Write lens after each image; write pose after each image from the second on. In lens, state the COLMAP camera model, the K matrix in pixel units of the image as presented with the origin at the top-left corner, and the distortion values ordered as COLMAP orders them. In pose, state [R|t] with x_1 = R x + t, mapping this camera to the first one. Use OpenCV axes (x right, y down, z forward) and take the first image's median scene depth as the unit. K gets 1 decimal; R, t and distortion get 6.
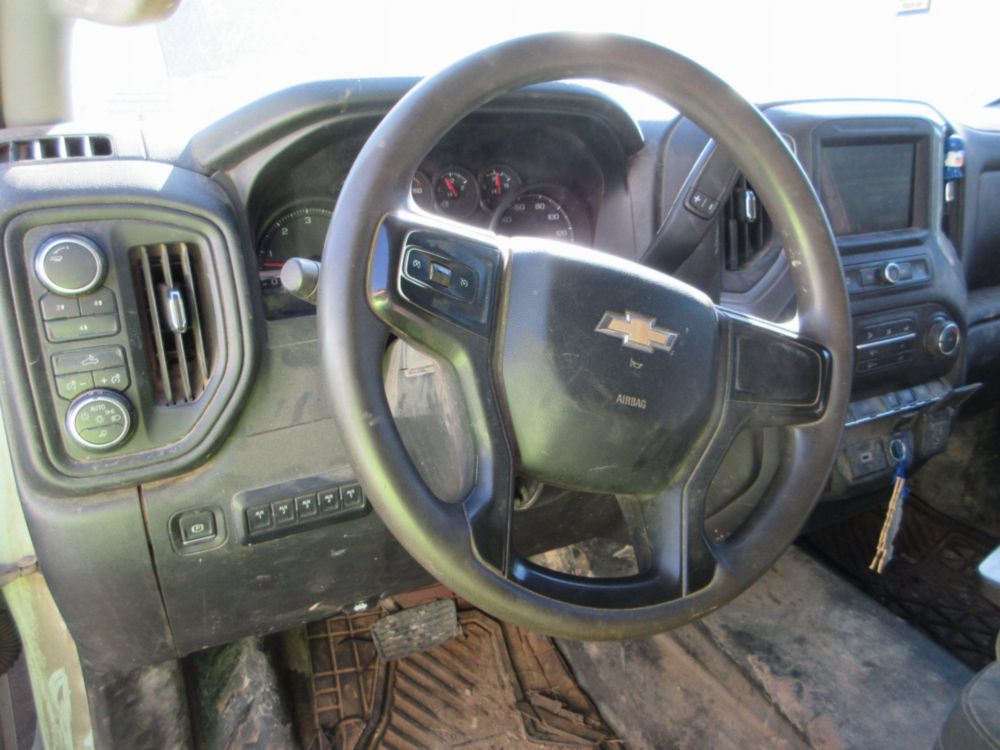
lens RADIAL K [[739.7, 0, 497.3], [0, 739.7, 373.2], [0, 0, 1]] dist [-0.013576, 0.001444]
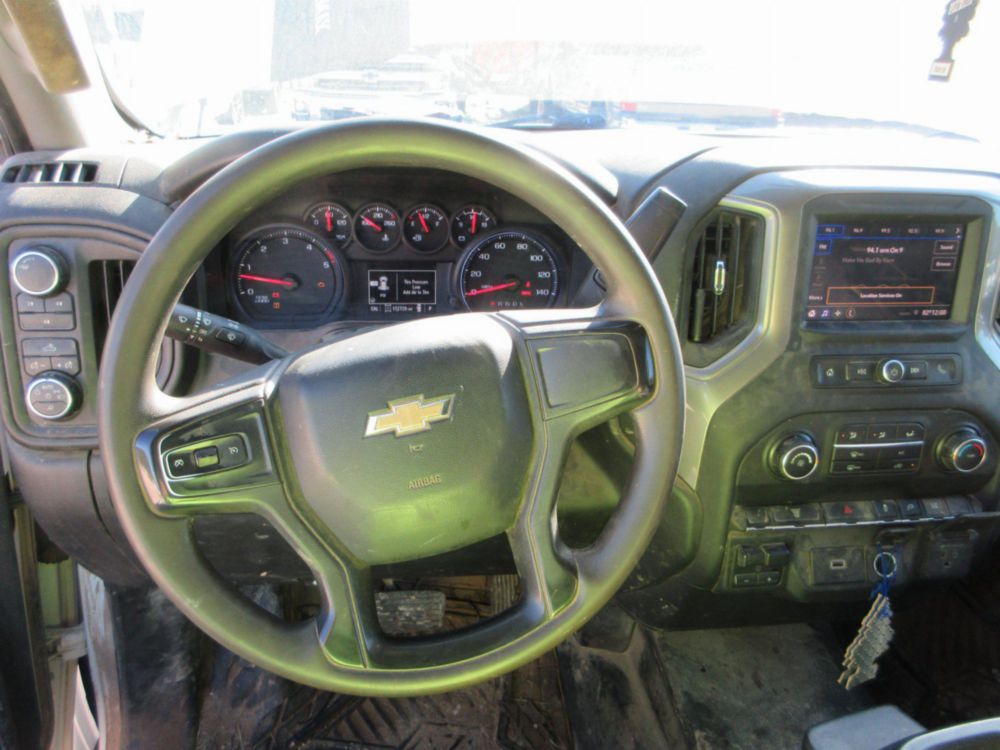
lens RADIAL K [[739.7, 0, 497.3], [0, 739.7, 373.2], [0, 0, 1]] dist [-0.013576, 0.001444]
pose [[0.942363, 0.174236, -0.285645, 0.362385], [-0.160479, 0.984477, 0.071076, -0.127826], [0.293595, -0.021139, 0.955696, 0.019839]]
